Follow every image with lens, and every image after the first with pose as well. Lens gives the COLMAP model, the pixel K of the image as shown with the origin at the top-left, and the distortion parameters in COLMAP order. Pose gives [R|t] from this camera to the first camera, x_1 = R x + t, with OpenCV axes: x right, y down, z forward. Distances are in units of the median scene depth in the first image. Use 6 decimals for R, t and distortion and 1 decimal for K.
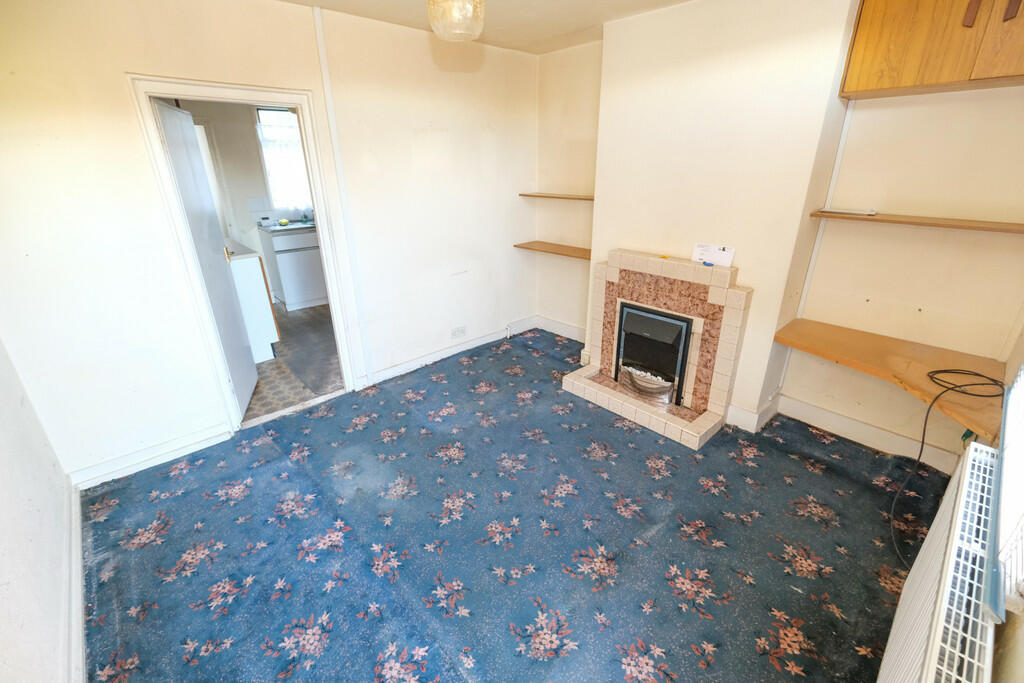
lens RADIAL K [[459.7, 0, 518.1], [0, 459.7, 340.0], [0, 0, 1]] dist [-0.004689, 0.000162]
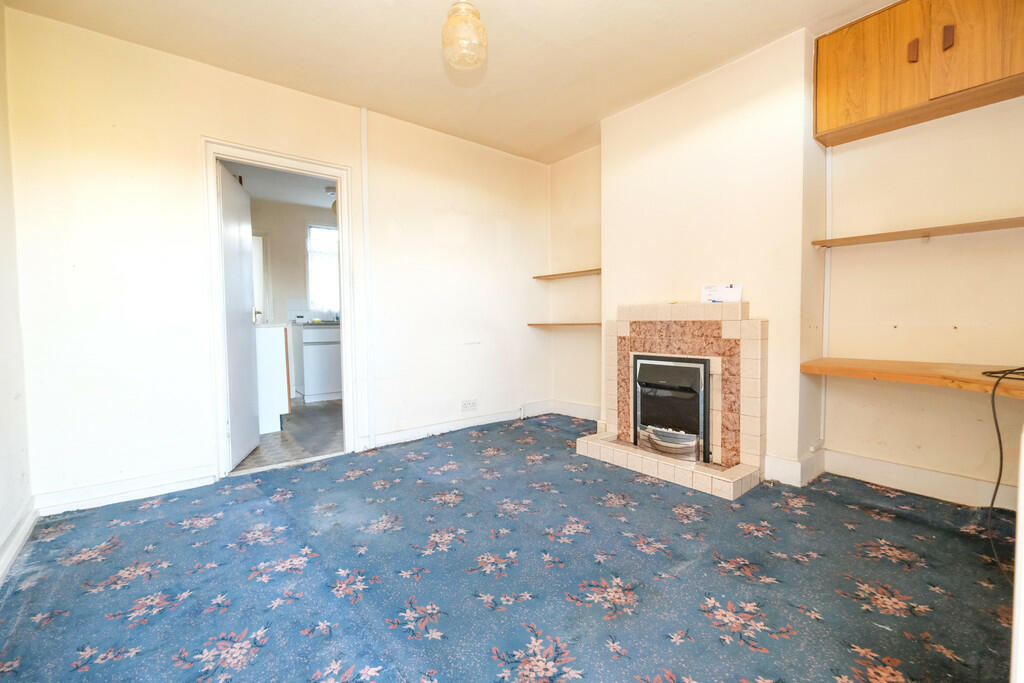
lens RADIAL K [[458.1, 0, 513.7], [0, 458.1, 325.8], [0, 0, 1]] dist [-0.005713, 0.001370]
pose [[0.997687, -0.004561, -0.067821, 0.051229], [-0.019328, 0.937523, -0.347387, 0.278188], [0.065168, 0.347894, 0.935266, 0.081356]]
